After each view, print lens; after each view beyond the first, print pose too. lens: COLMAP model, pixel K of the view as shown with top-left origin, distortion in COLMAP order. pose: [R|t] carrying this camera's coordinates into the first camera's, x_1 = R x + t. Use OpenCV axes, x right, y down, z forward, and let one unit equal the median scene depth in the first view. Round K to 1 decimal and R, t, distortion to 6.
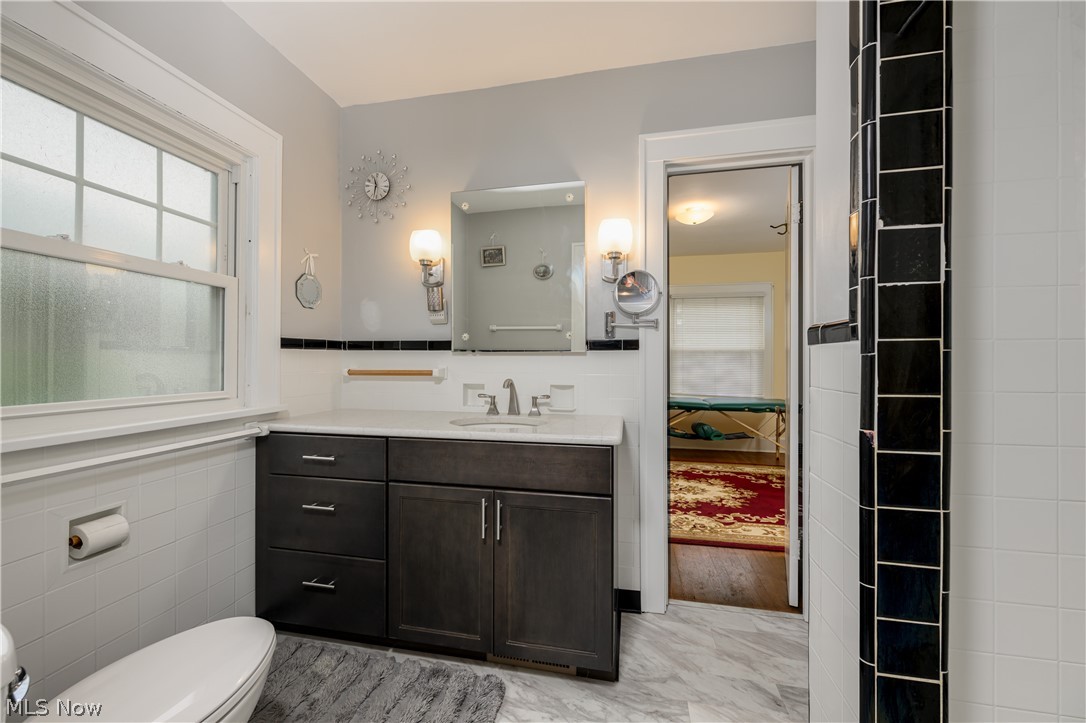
lens RADIAL K [[434.5, 0, 541.0], [0, 434.5, 360.0], [0, 0, 1]] dist [-0.003805, -0.000021]
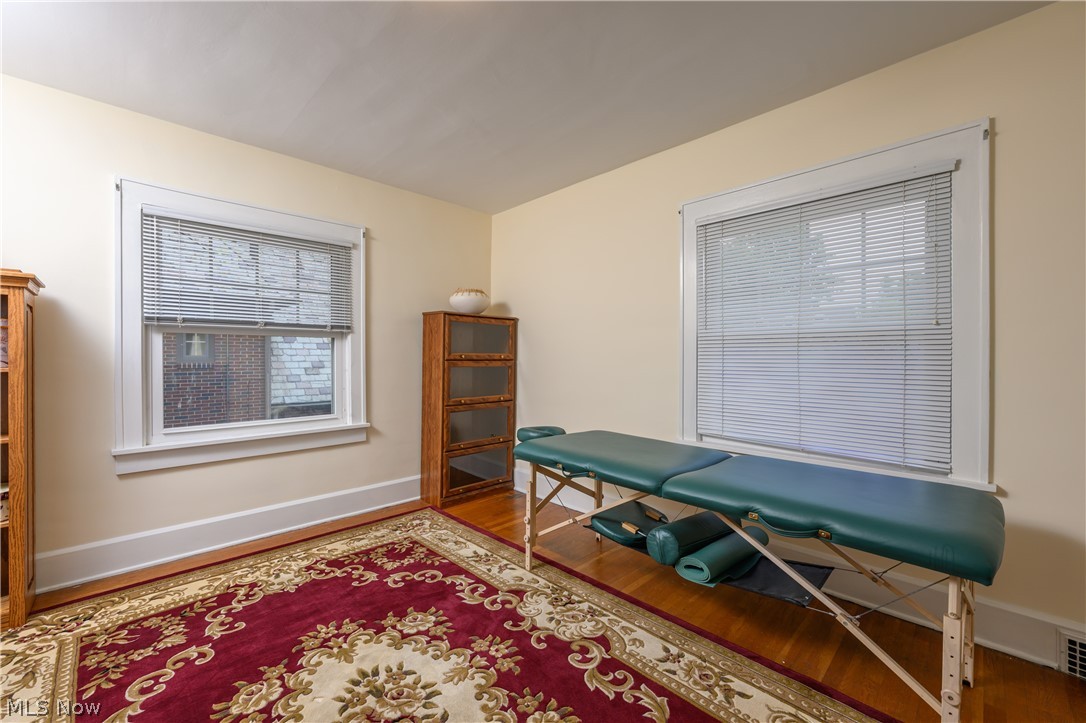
lens RADIAL K [[434.5, 0, 541.8], [0, 434.5, 360.0], [0, 0, 1]] dist [-0.003805, -0.000021]
pose [[-0.834172, -0.008676, 0.551436, 0.012570], [-0.006641, 0.999962, 0.005686, -0.003151], [-0.551464, 0.001081, -0.834198, 1.398607]]
